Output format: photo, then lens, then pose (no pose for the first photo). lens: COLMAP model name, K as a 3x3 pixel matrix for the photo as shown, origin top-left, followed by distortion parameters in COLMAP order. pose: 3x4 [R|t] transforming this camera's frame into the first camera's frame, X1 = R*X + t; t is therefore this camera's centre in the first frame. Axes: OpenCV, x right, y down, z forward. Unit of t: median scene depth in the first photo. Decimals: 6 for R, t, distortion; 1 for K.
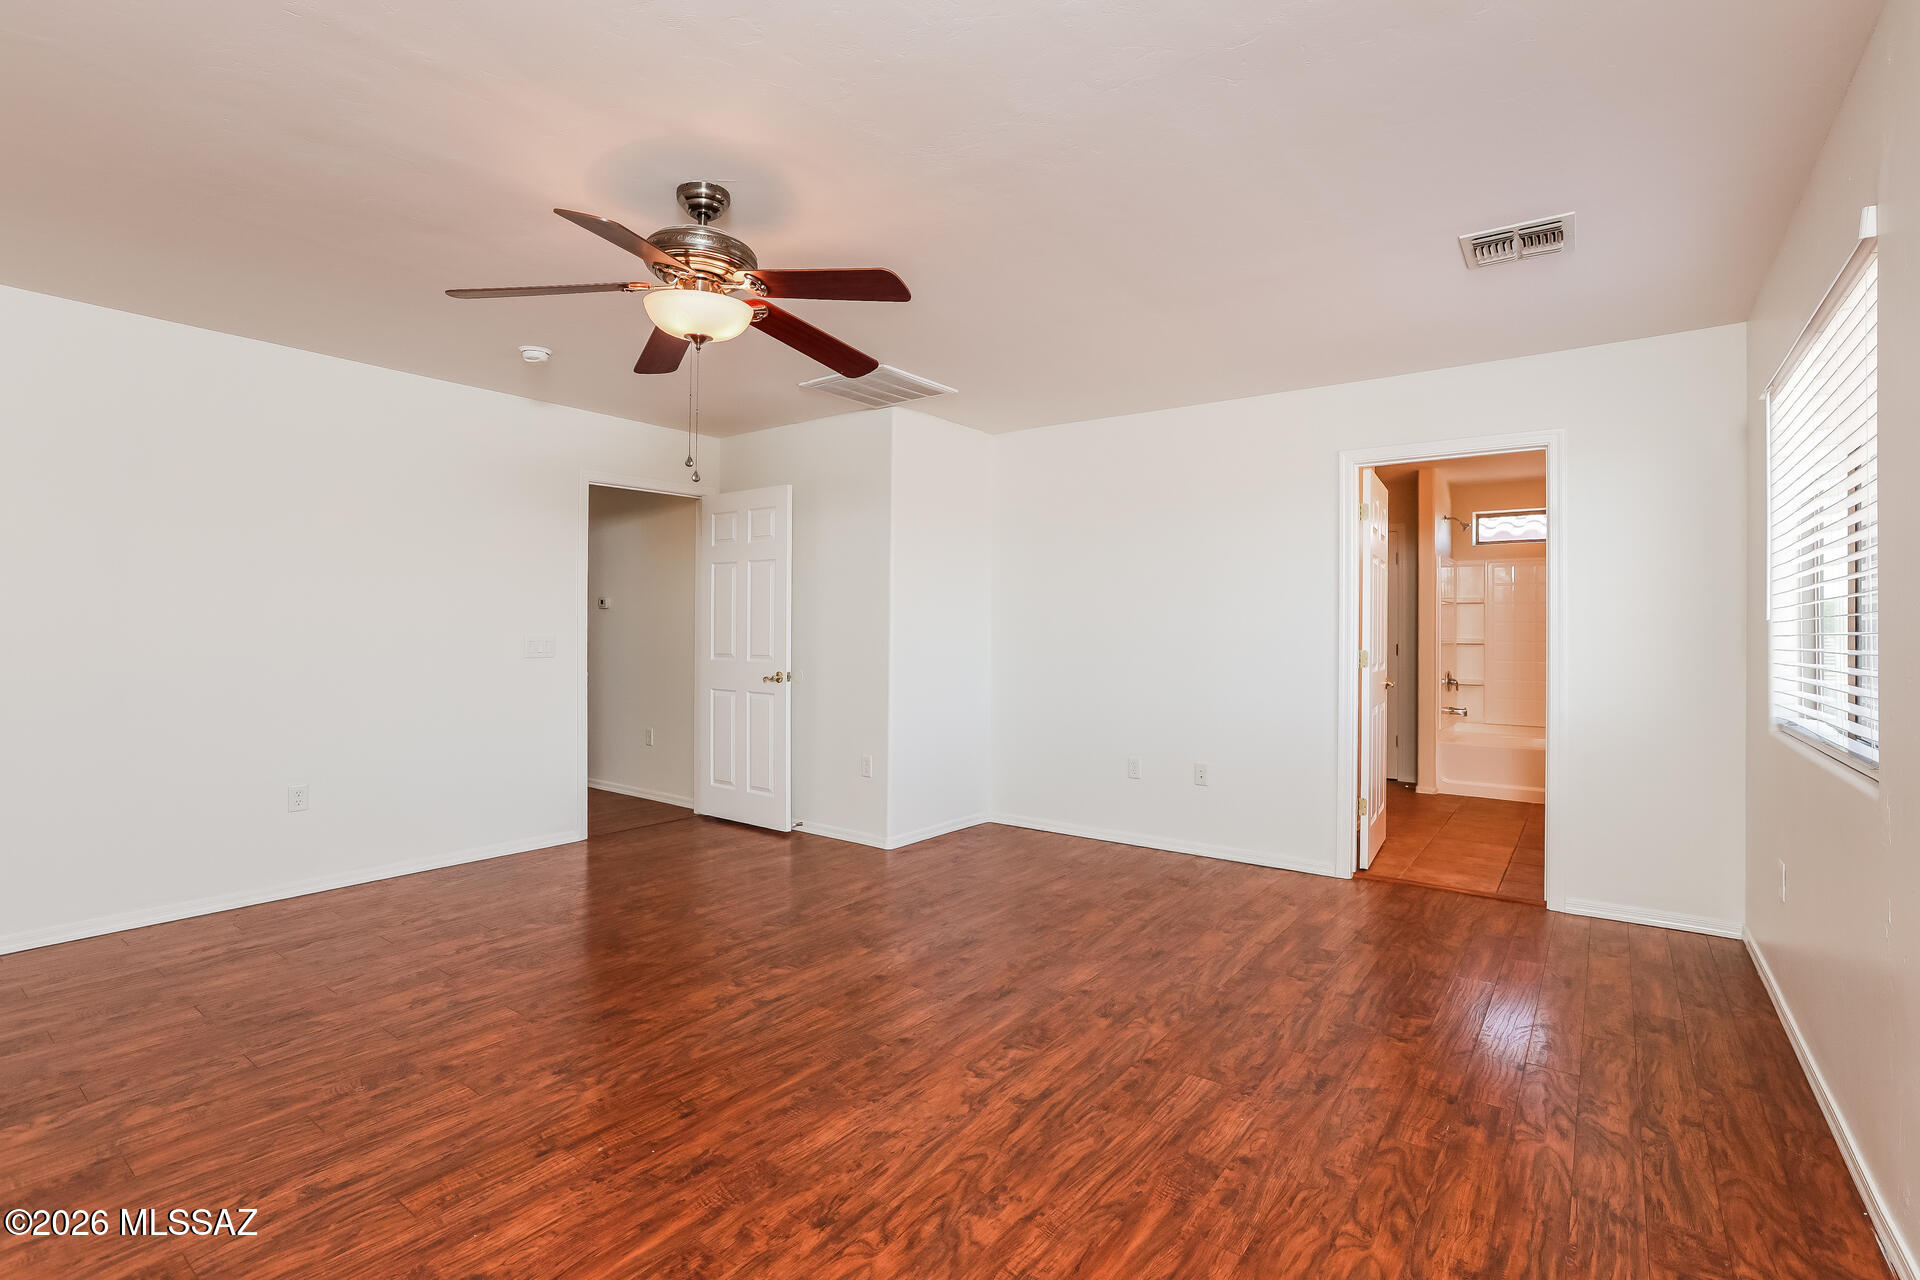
lens RADIAL K [[878.3, 0, 953.7], [0, 878.3, 642.5], [0, 0, 1]] dist [-0.045616, 0.028902]
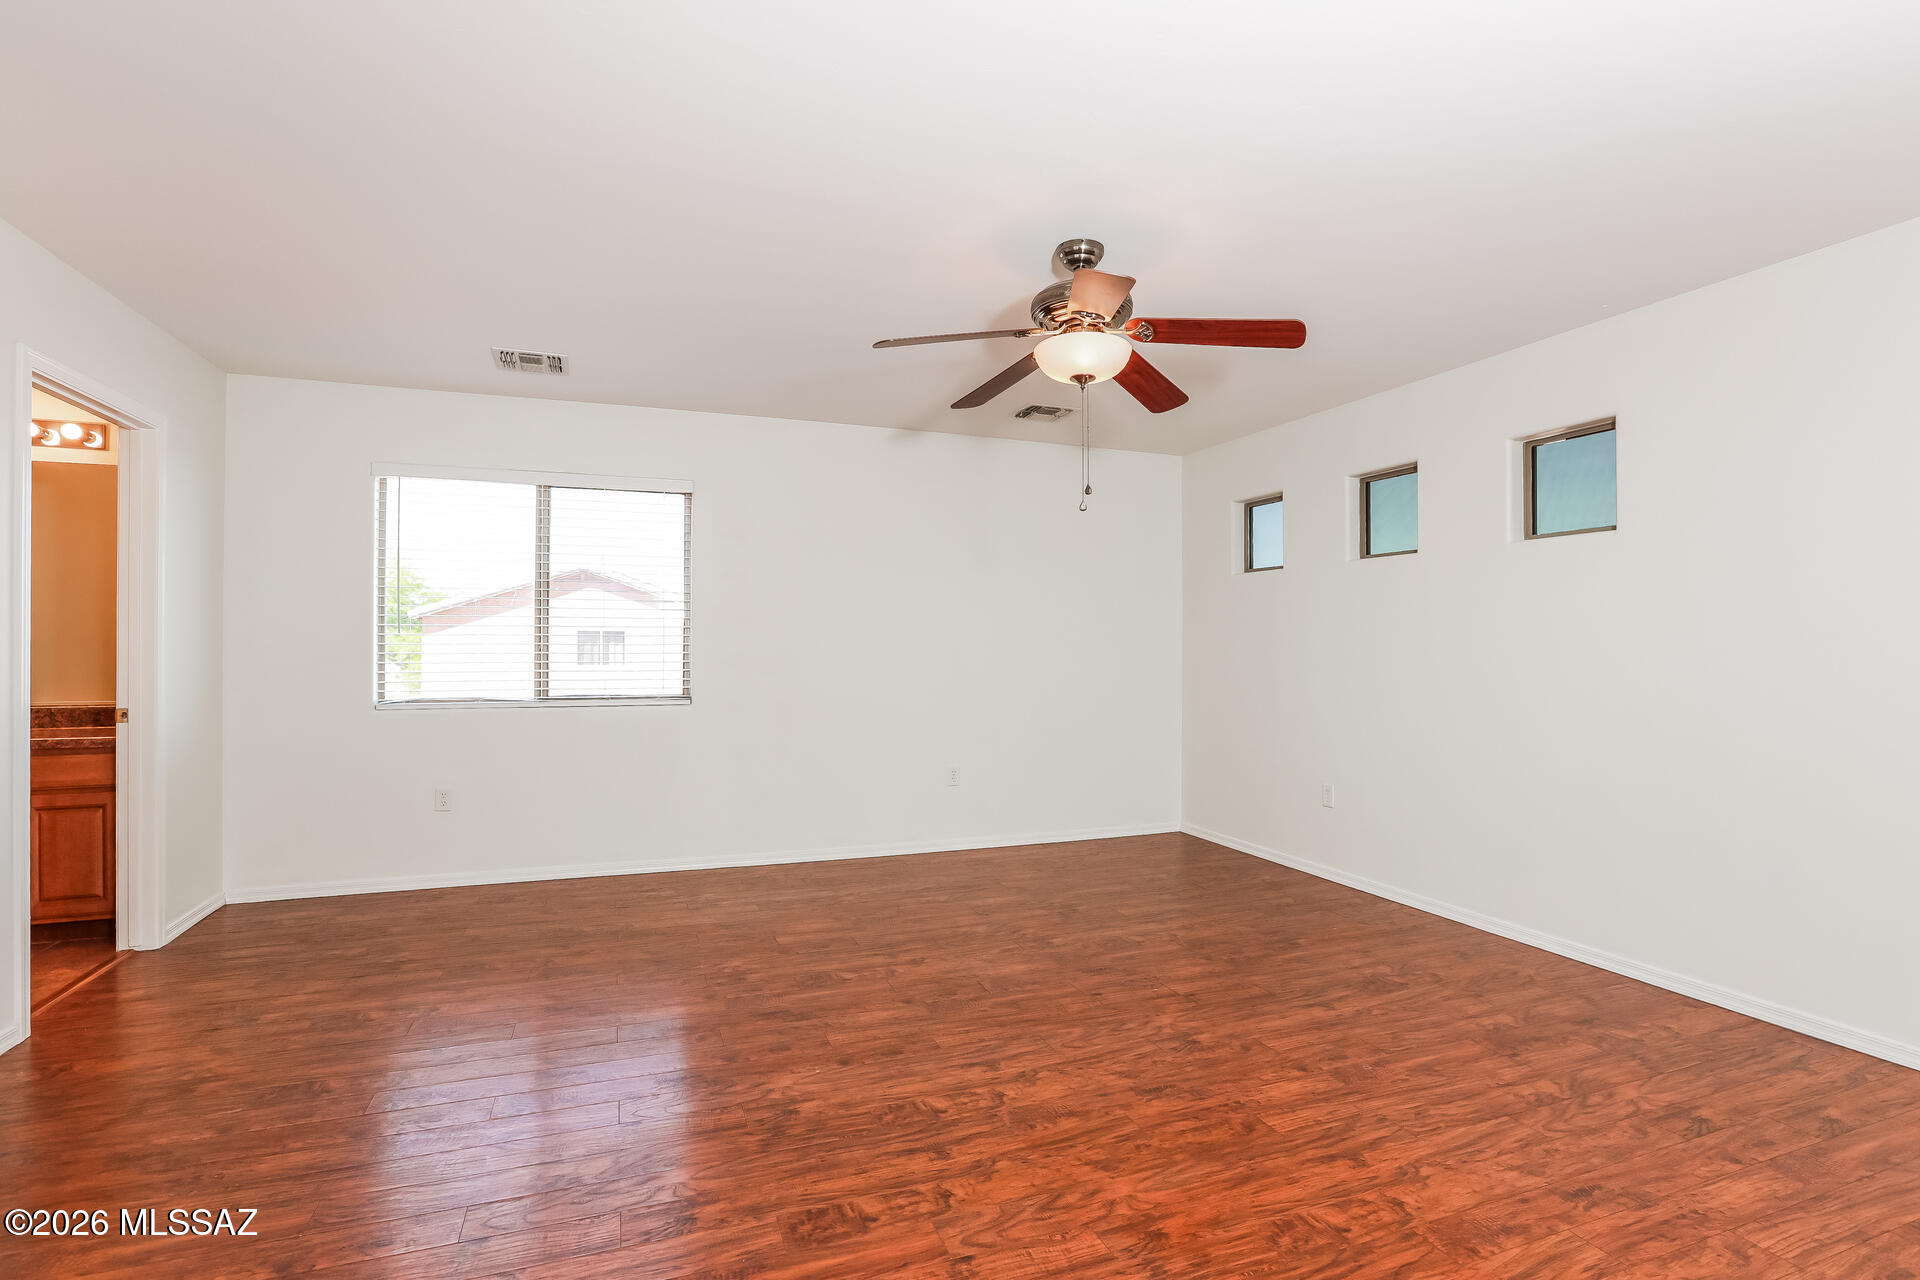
lens RADIAL K [[878.3, 0, 953.7], [0, 878.3, 642.5], [0, 0, 1]] dist [-0.045616, 0.028902]
pose [[-0.837779, -0.007639, 0.545957, -0.760557], [-0.004966, 0.999967, 0.006372, -0.030107], [-0.545988, 0.002627, -0.837789, 1.997481]]
